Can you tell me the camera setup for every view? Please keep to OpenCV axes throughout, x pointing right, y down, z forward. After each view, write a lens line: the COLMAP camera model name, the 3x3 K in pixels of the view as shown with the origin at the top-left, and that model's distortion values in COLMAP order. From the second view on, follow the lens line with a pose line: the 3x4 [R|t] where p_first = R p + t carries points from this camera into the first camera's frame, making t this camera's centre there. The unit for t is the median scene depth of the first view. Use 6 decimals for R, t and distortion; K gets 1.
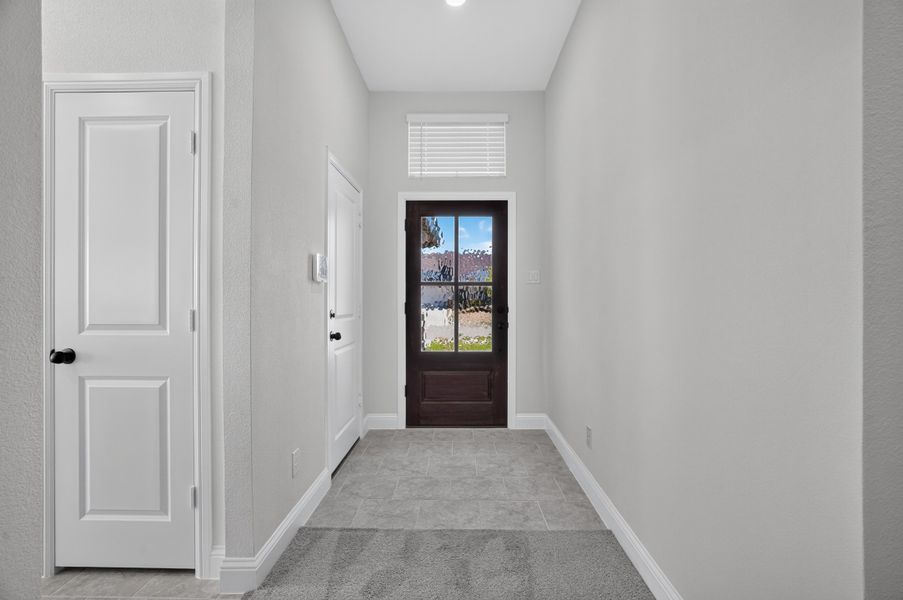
lens RADIAL K [[423.4, 0, 454.9], [0, 423.4, 300.8], [0, 0, 1]] dist [-0.040631, 0.014122]
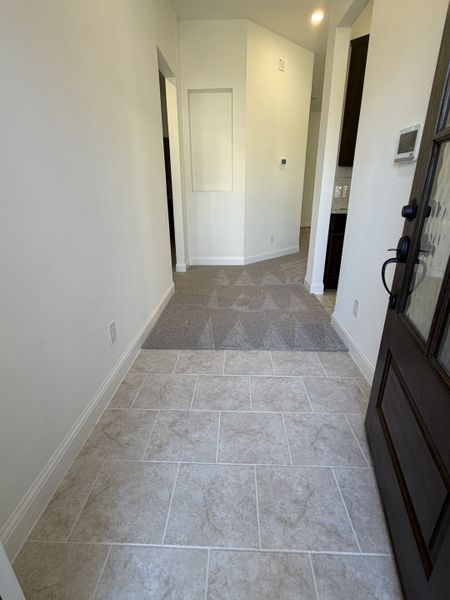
lens RADIAL K [[304.5, 0, 223.4], [0, 304.5, 299.7], [0, 0, 1]] dist [0.000566, -0.000304]
pose [[-0.999442, -0.003932, 0.033164, 0.027715], [0.008040, 0.935508, 0.353214, -0.004357], [-0.032414, 0.353283, -0.934955, 1.531140]]
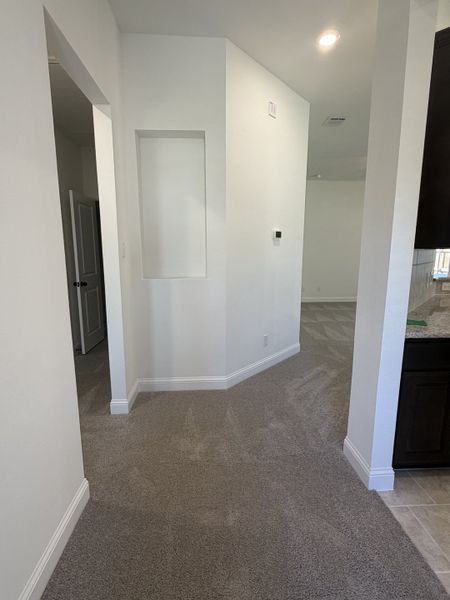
lens RADIAL K [[304.5, 0, 225.1], [0, 304.5, 300.4], [0, 0, 1]] dist [0.000566, -0.000304]
pose [[-0.997710, 0.011972, -0.066570, 0.036676], [0.000329, 0.985058, 0.172224, -0.043872], [0.067638, 0.171808, -0.982806, 1.152799]]
